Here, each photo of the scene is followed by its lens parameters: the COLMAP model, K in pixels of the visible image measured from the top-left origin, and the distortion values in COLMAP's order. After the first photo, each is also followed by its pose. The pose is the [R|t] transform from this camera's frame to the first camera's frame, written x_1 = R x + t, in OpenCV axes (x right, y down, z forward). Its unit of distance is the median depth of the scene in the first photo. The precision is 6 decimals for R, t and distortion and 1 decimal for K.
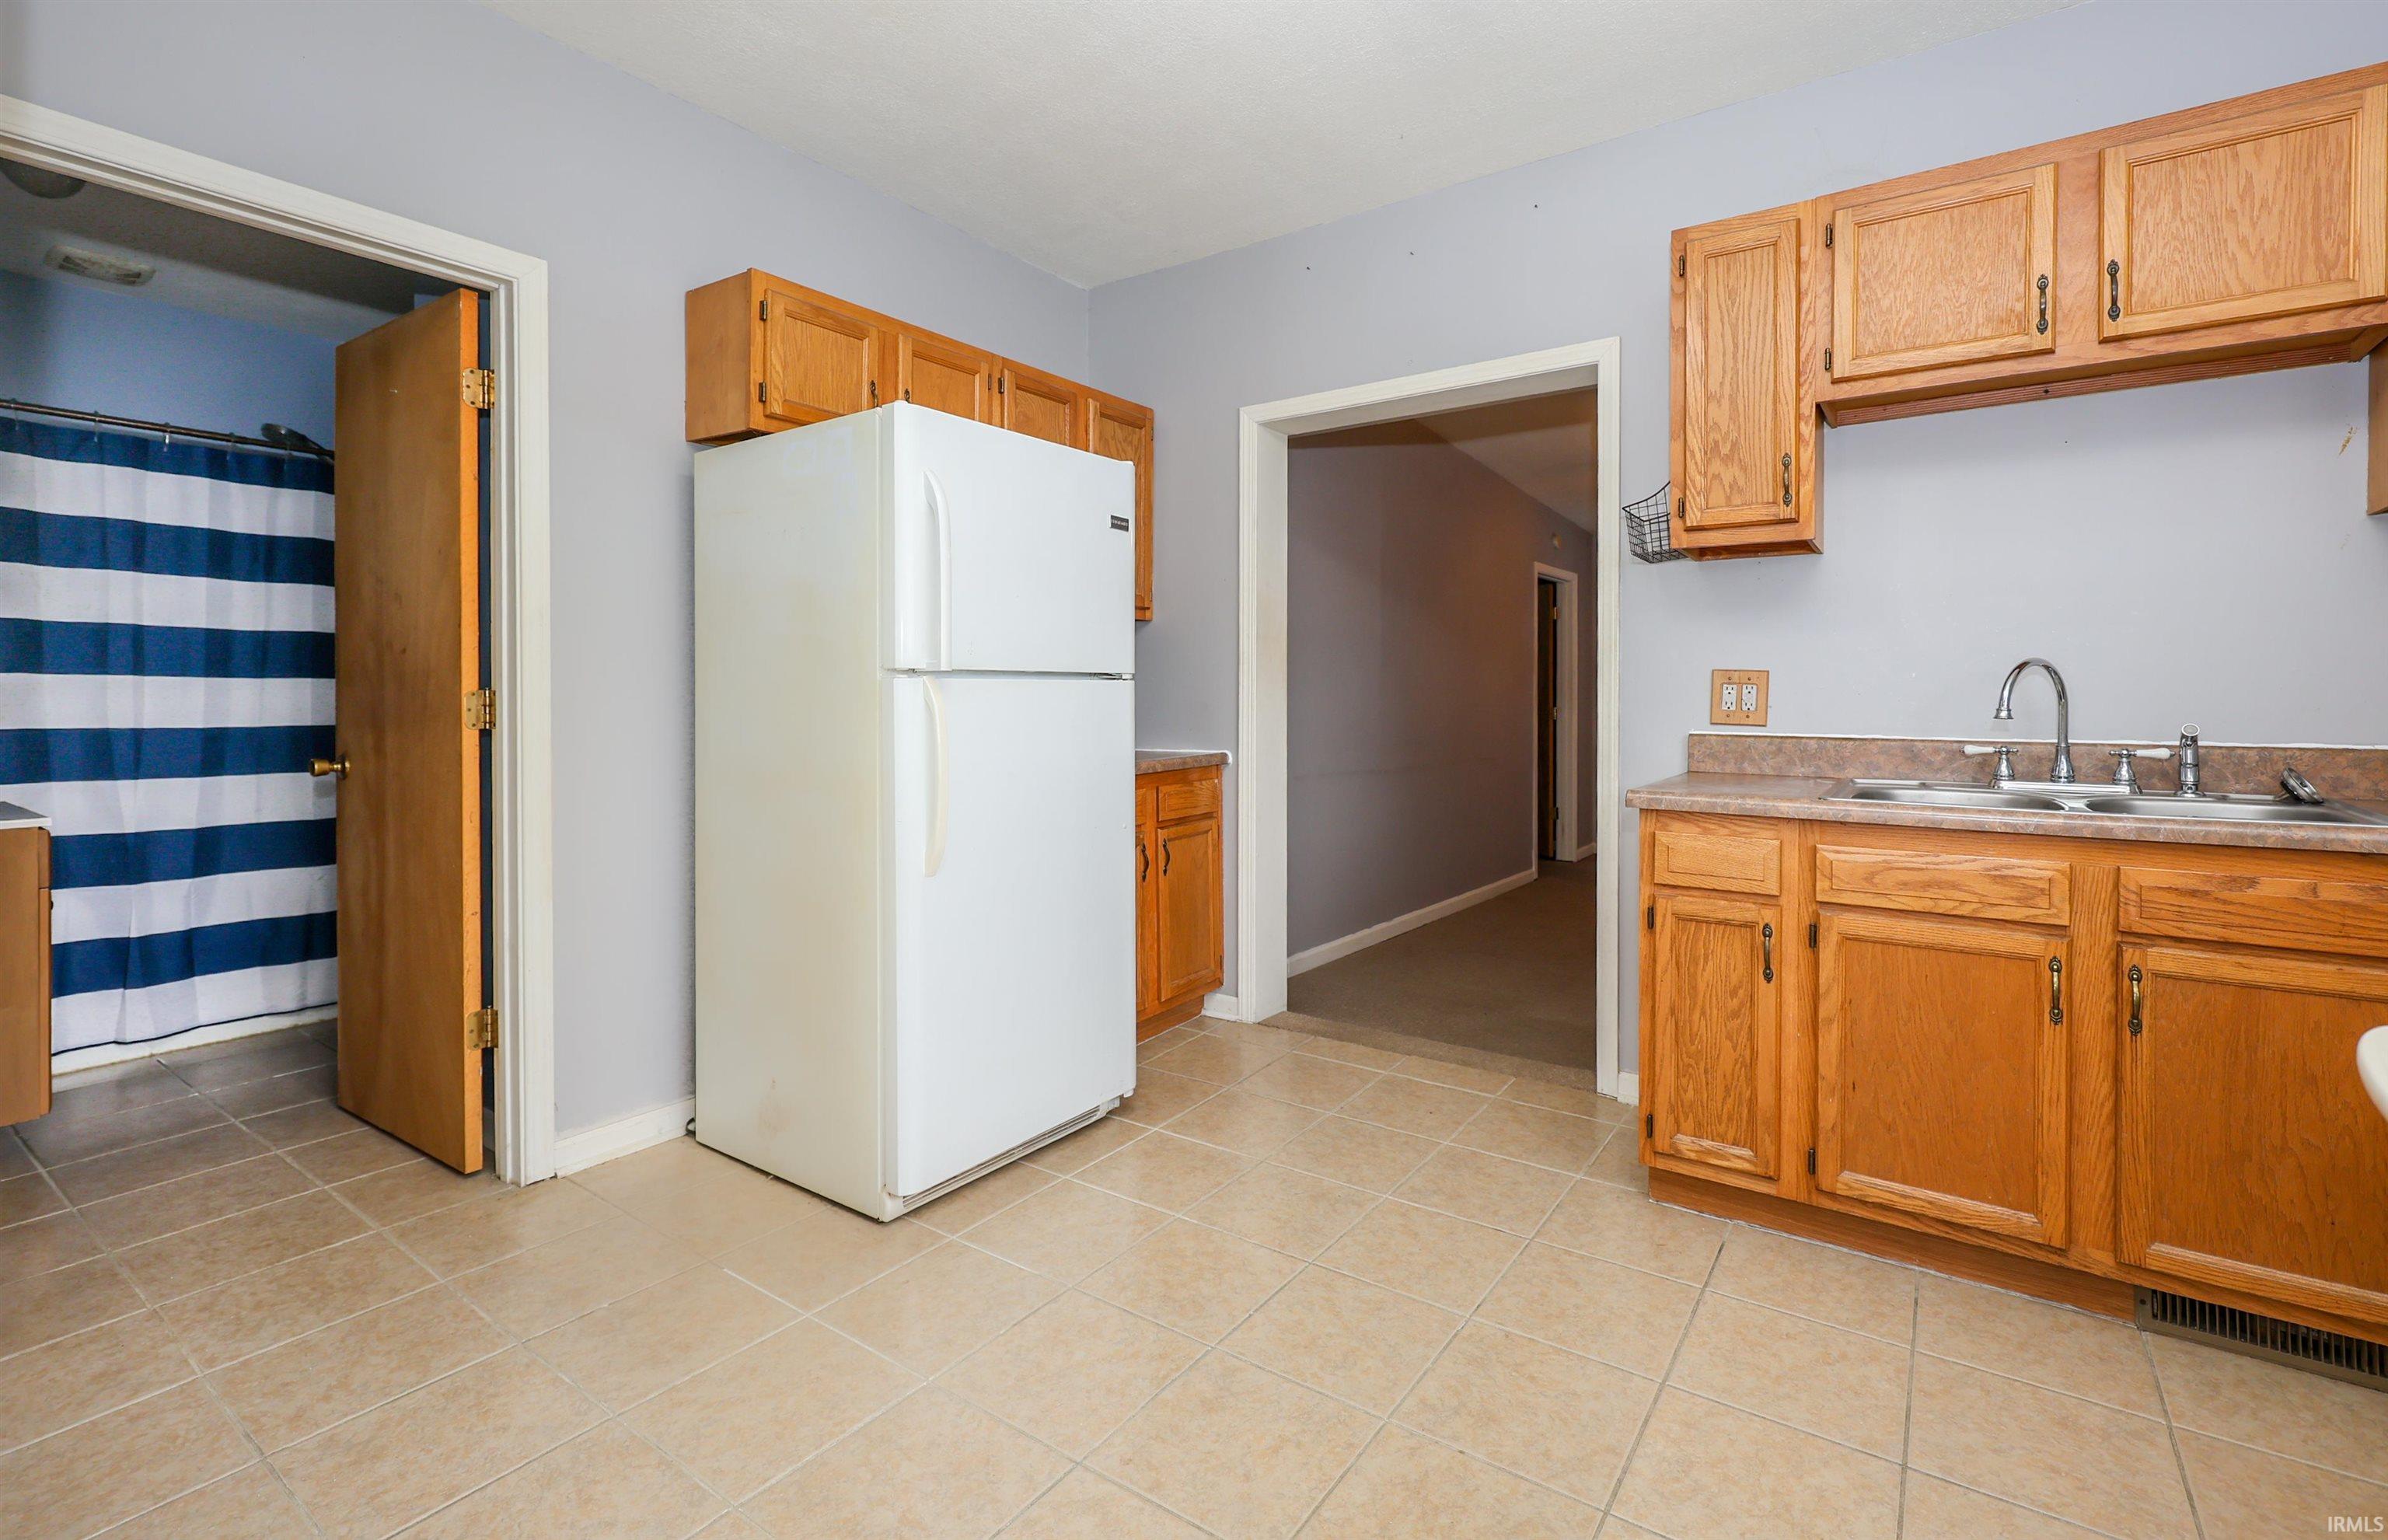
lens RADIAL K [[1044.9, 0, 1246.7], [0, 1044.9, 707.1], [0, 0, 1]] dist [-0.001703, -0.000516]
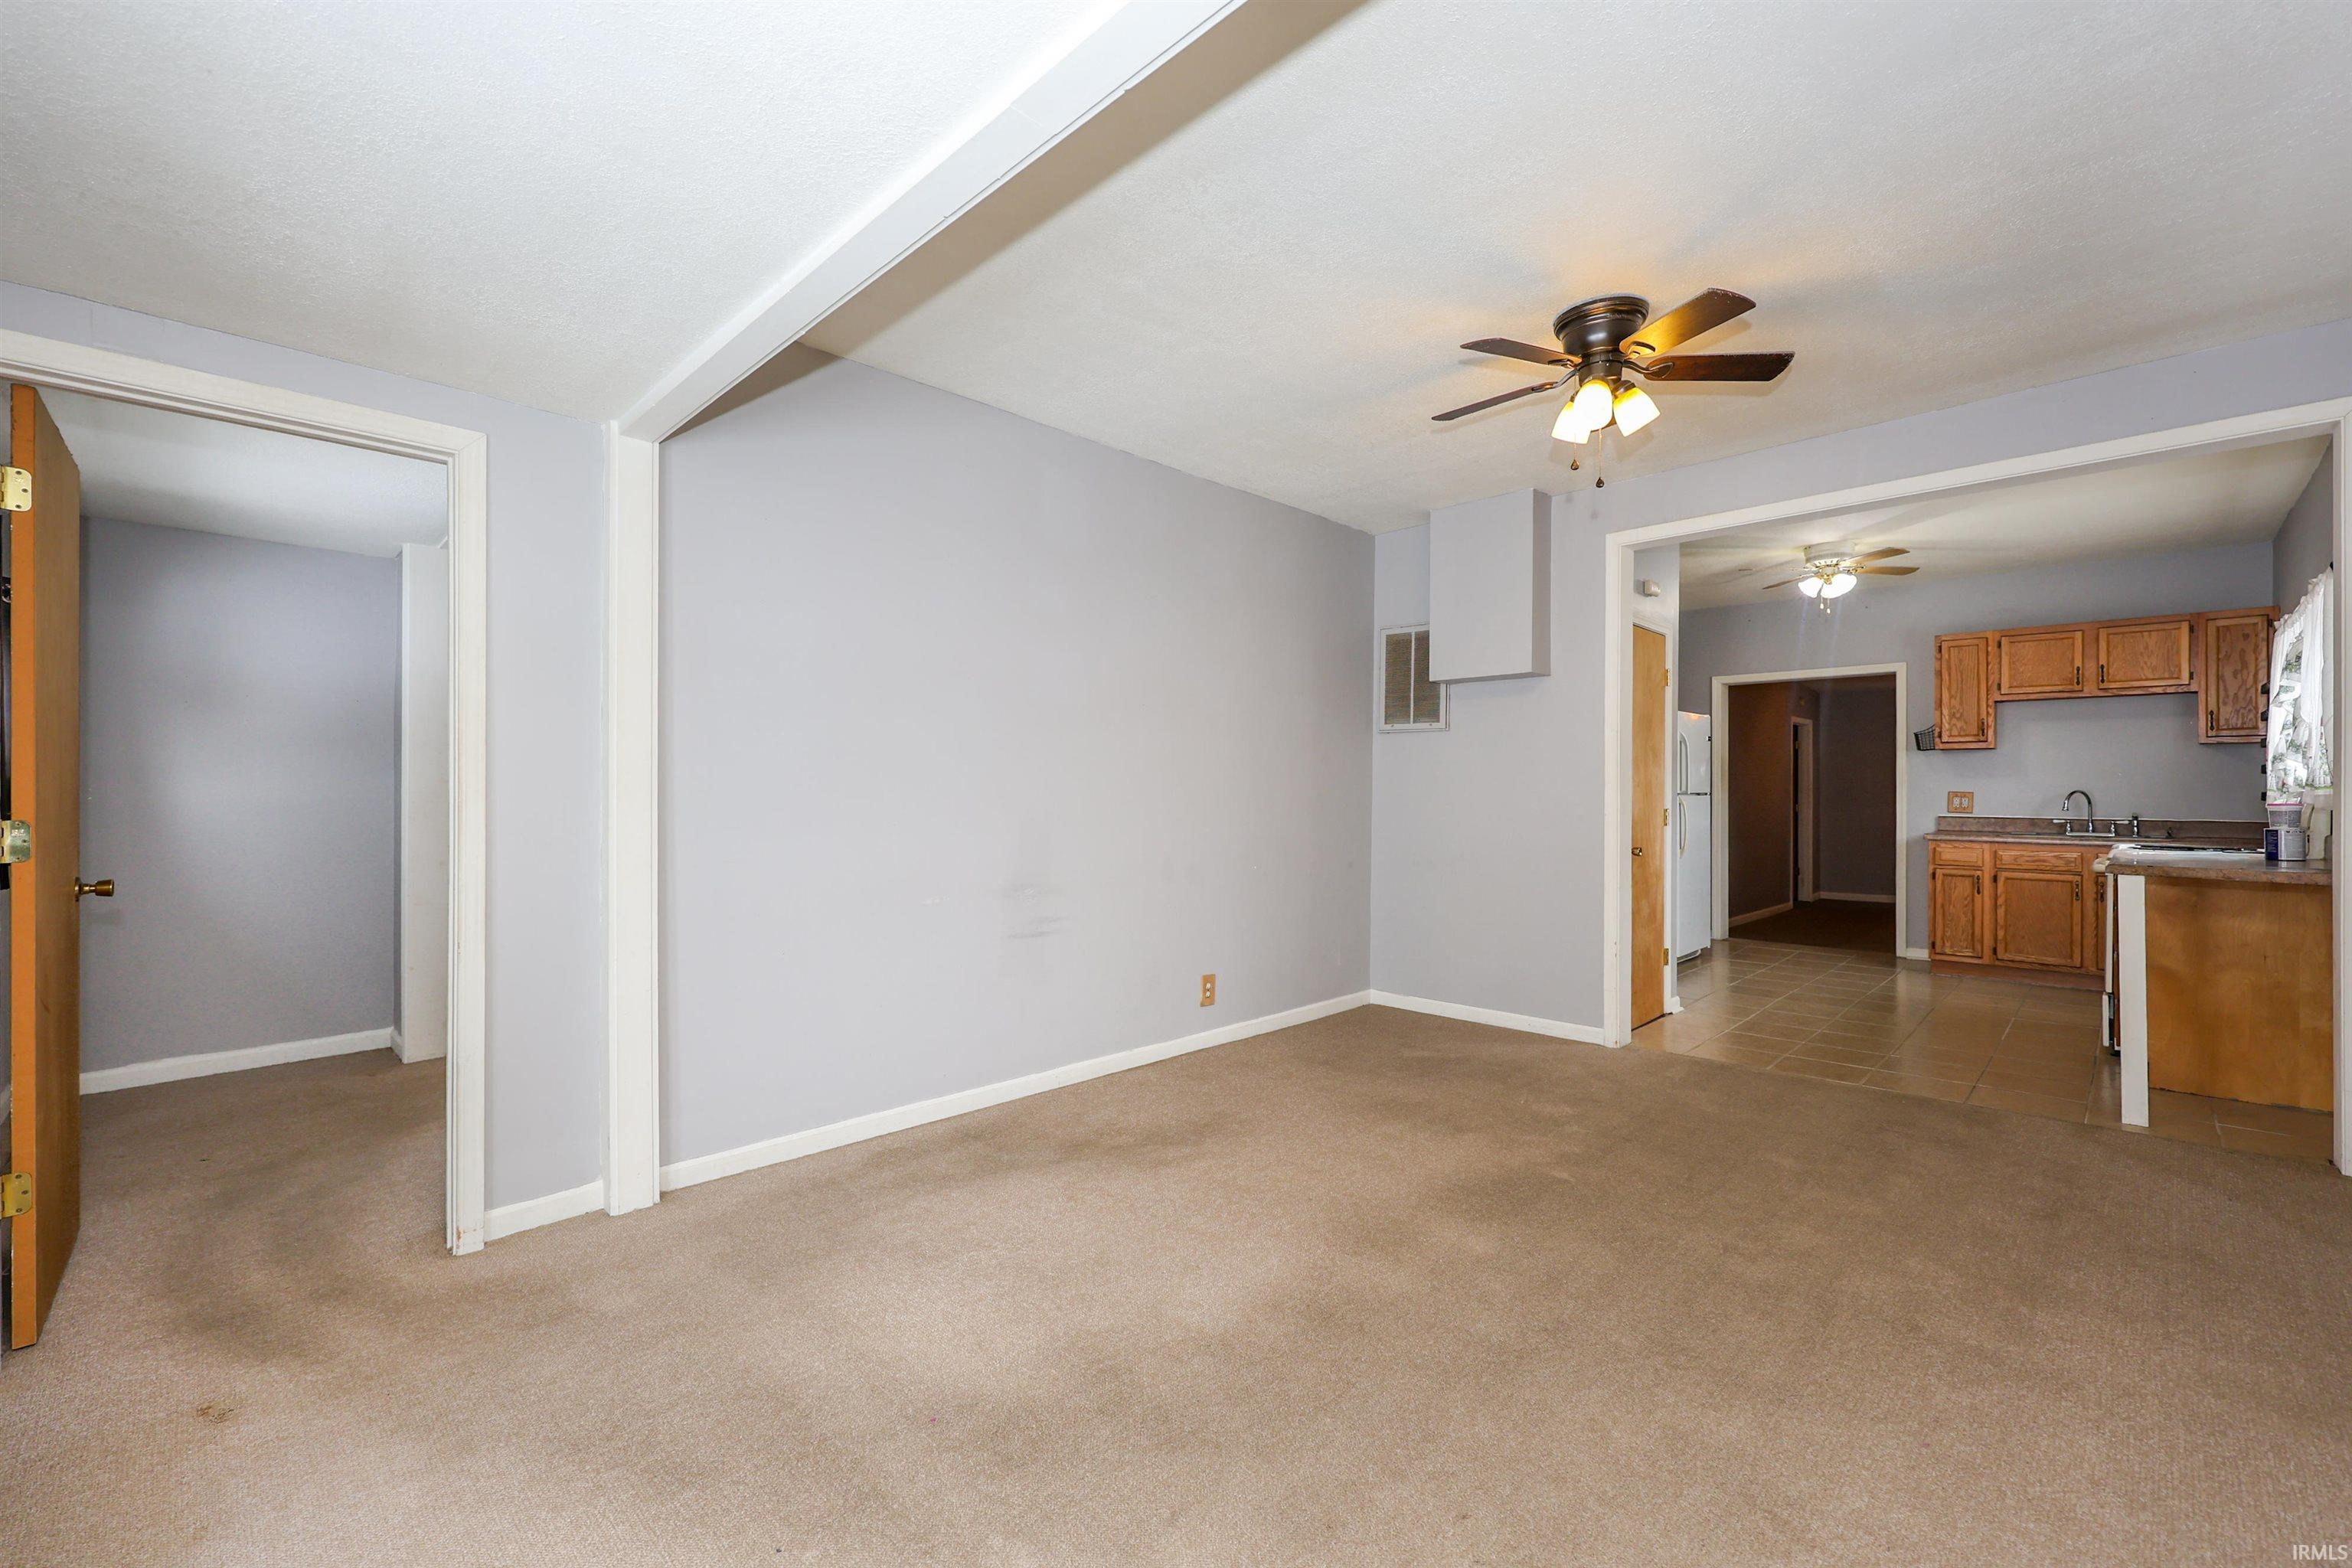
lens RADIAL K [[990.7, 0, 1173.4], [0, 990.7, 788.7], [0, 0, 1]] dist [-0.001558, -0.000120]
pose [[0.984494, 0.003041, -0.175394, -1.291451], [-0.004965, 0.999932, -0.010531, -0.008159], [0.175350, 0.011239, 0.984442, -2.232049]]
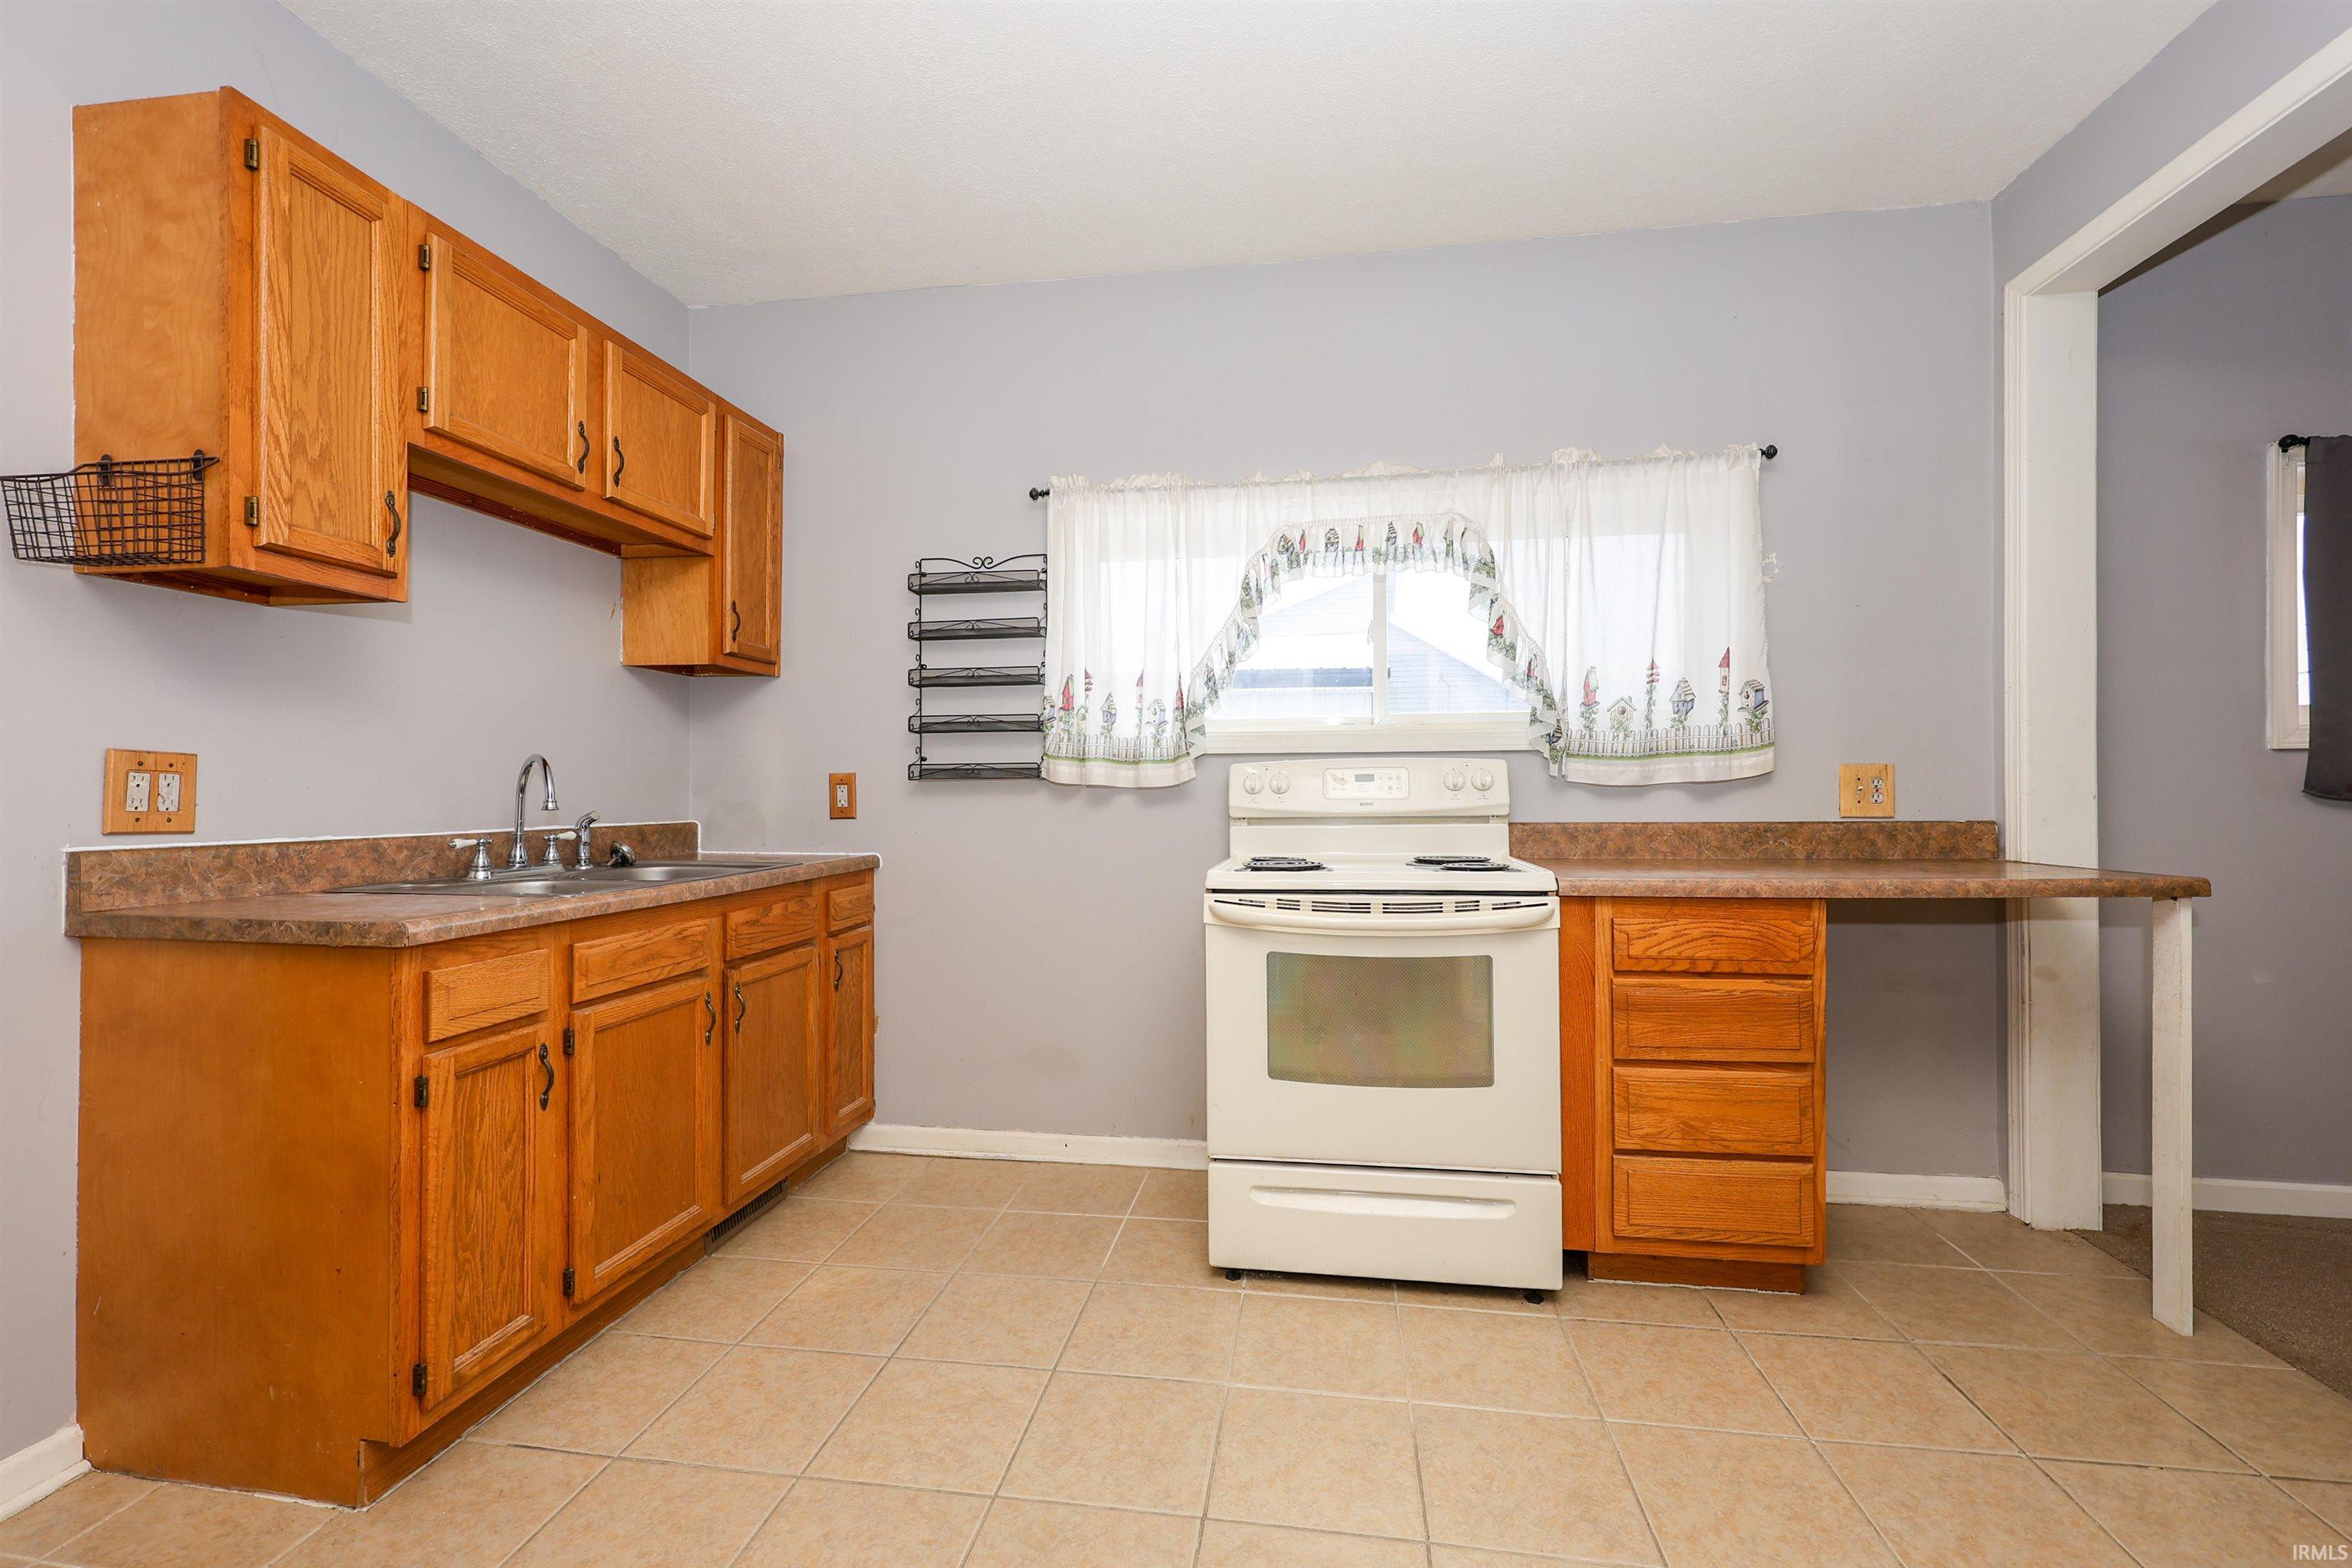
lens RADIAL K [[990.7, 0, 1177.8], [0, 990.7, 793.5], [0, 0, 1]] dist [-0.001558, -0.000120]
pose [[-0.425527, -0.002879, 0.904941, -0.471522], [0.014438, 0.999846, 0.009971, -0.006316], [-0.904830, 0.017308, -0.425420, 0.825892]]
